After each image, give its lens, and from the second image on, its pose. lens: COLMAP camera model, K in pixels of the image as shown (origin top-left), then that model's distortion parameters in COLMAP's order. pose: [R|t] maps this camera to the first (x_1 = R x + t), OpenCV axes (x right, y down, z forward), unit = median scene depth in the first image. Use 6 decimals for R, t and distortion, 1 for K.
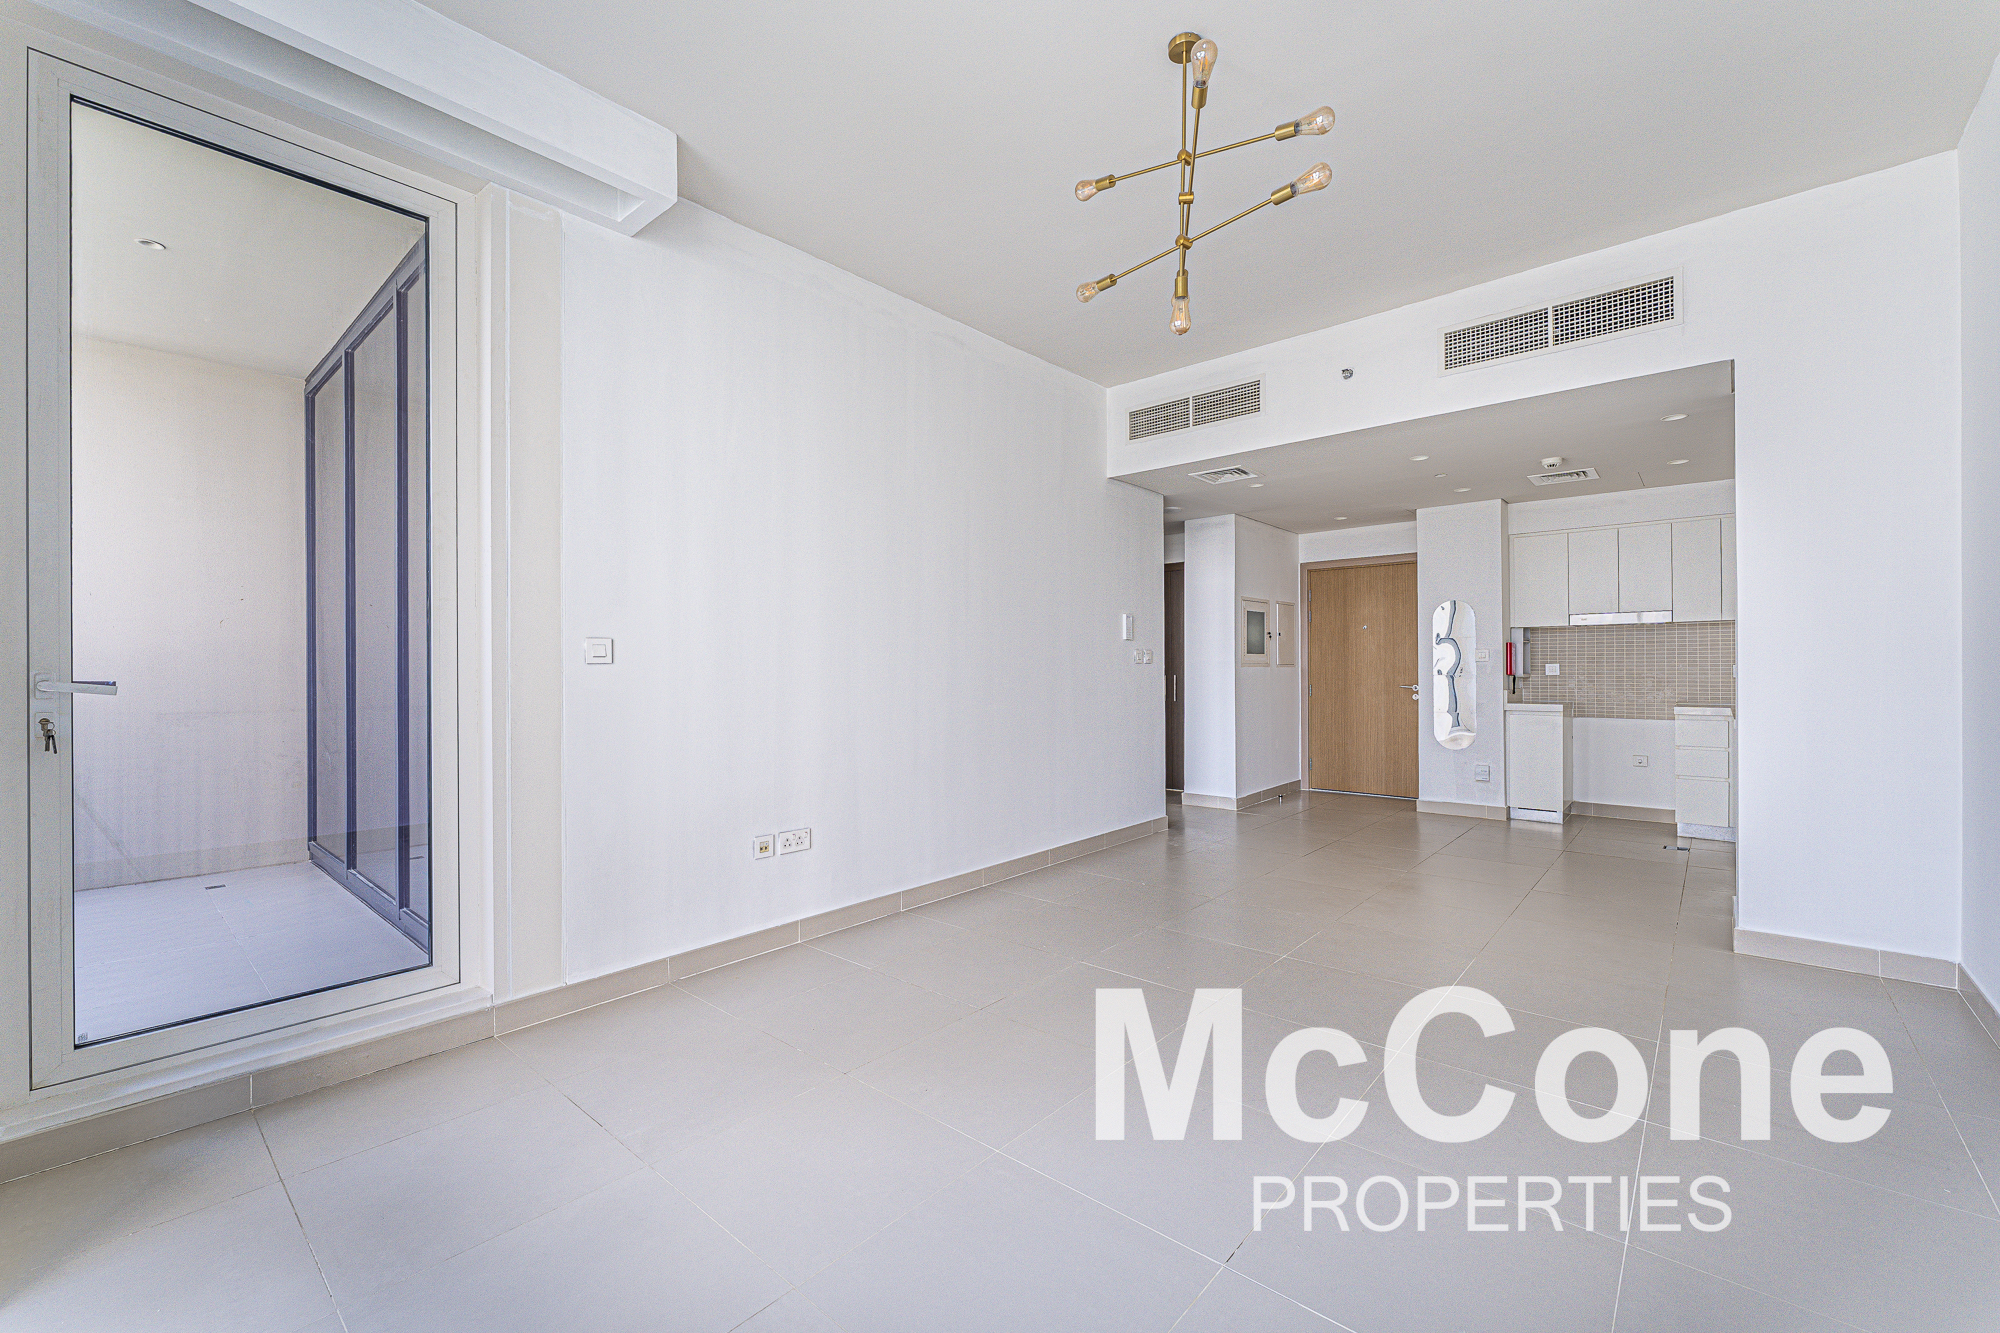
lens RADIAL K [[824.4, 0, 1003.1], [0, 824.4, 665.9], [0, 0, 1]] dist [0.002864, -0.000065]
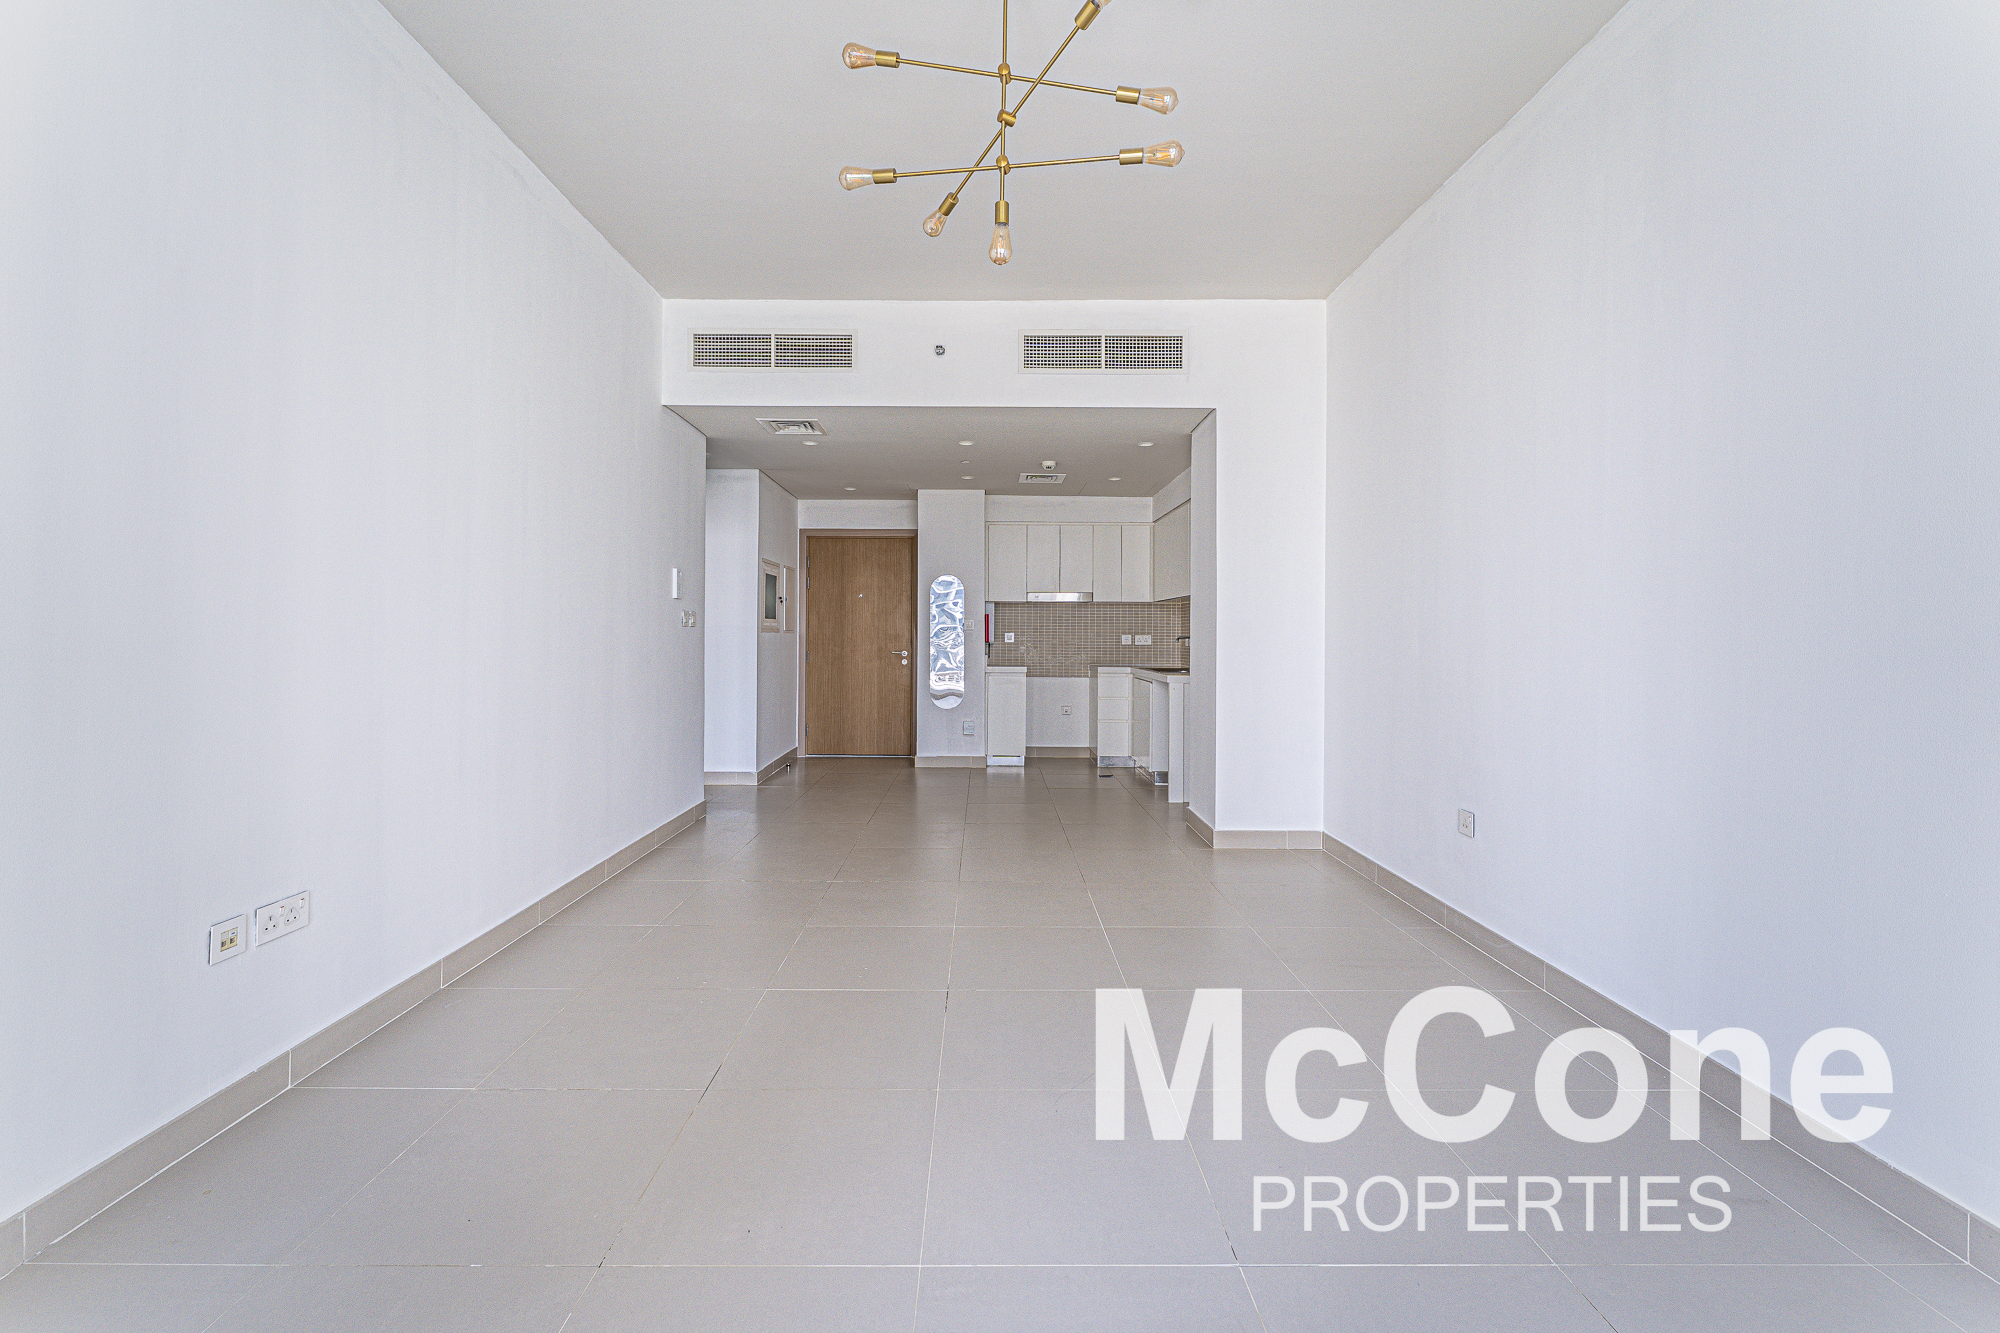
lens RADIAL K [[824.4, 0, 995.8], [0, 824.4, 627.8], [0, 0, 1]] dist [0.002864, -0.000065]
pose [[0.748594, 0.016387, 0.662826, -0.147370], [-0.012092, 0.999866, -0.011063, 0.003569], [-0.662918, 0.000267, 0.748692, 0.123475]]
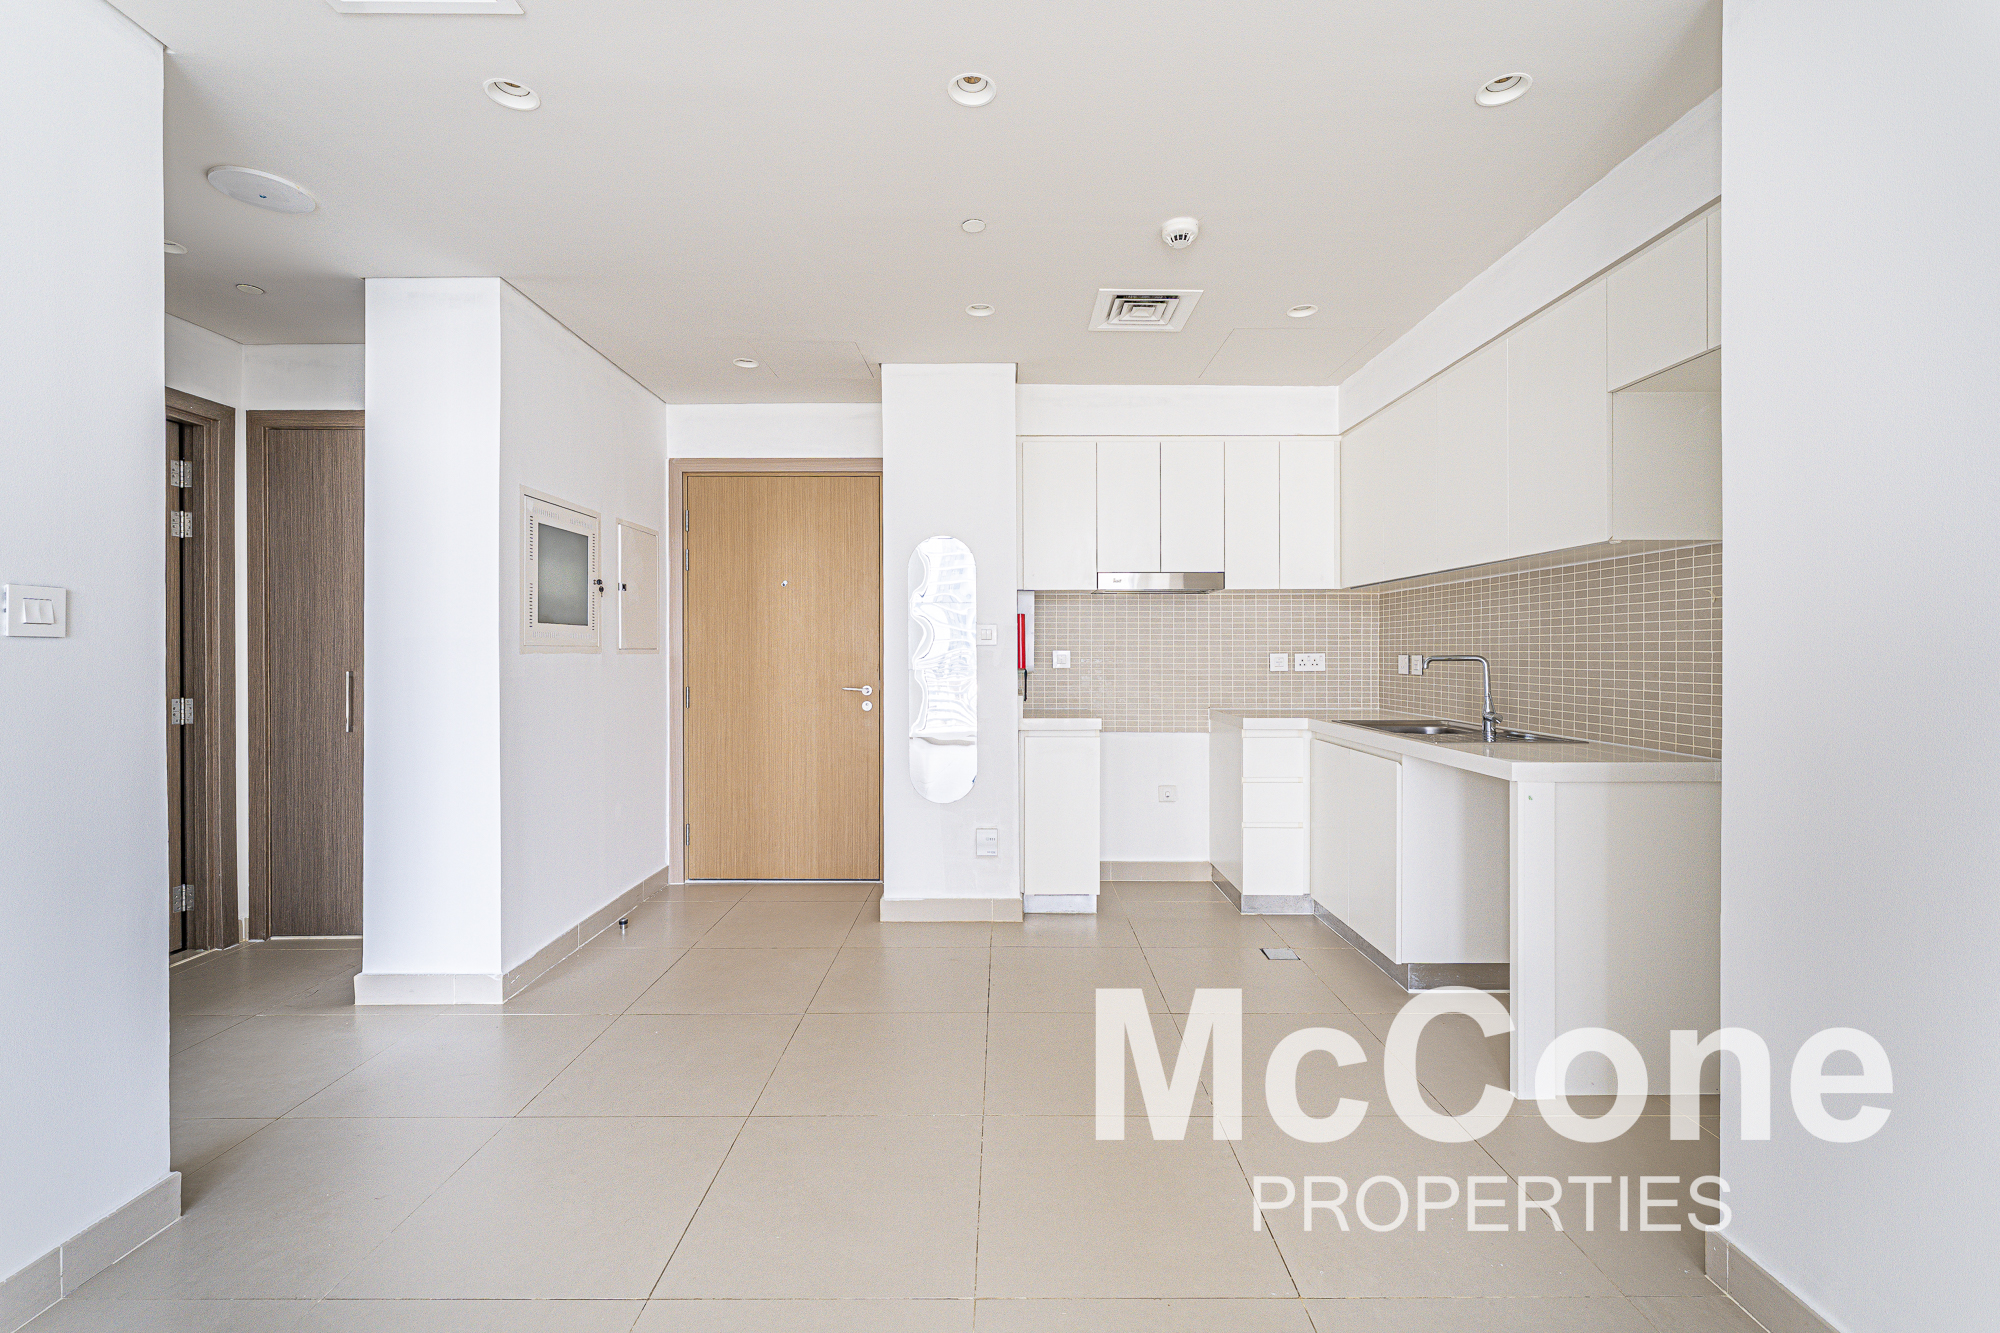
lens RADIAL K [[824.4, 0, 997.8], [0, 824.4, 658.7], [0, 0, 1]] dist [0.002864, -0.000065]
pose [[0.759784, -0.000362, 0.650175, 0.216911], [-0.005702, 0.999958, 0.007220, -0.000618], [-0.650150, -0.009193, 0.759750, 0.564156]]
